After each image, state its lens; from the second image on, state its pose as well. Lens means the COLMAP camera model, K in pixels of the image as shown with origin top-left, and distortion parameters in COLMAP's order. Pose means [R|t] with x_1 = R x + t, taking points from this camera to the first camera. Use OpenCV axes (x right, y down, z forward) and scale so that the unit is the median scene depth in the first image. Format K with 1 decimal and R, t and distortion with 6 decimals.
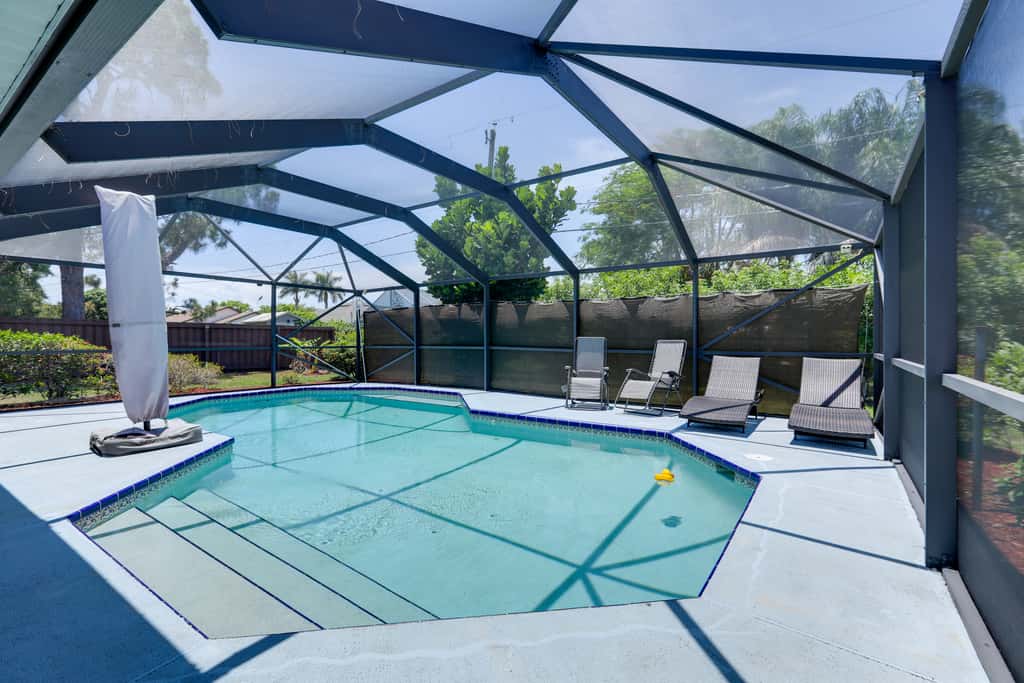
lens RADIAL K [[461.9, 0, 507.3], [0, 461.9, 340.4], [0, 0, 1]] dist [-0.000456, 0.002681]
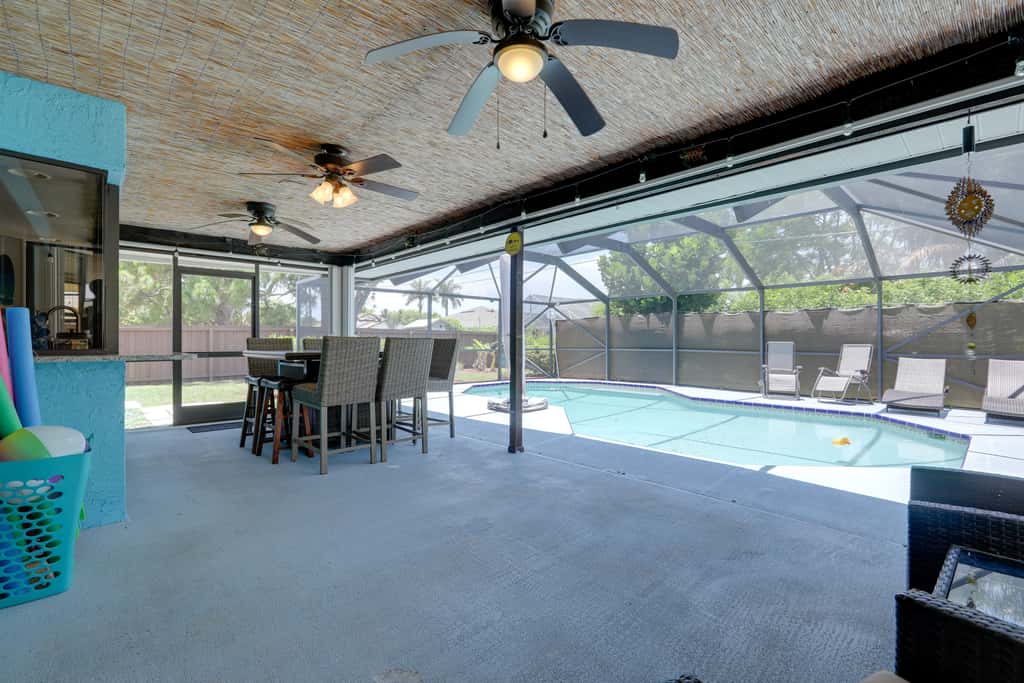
lens RADIAL K [[461.9, 0, 516.7], [0, 461.9, 343.0], [0, 0, 1]] dist [-0.000456, 0.002681]
pose [[0.981854, 0.002311, -0.189626, -0.235759], [-0.002498, 0.999997, -0.000744, -0.001309], [0.189624, 0.001204, 0.981856, -0.290622]]
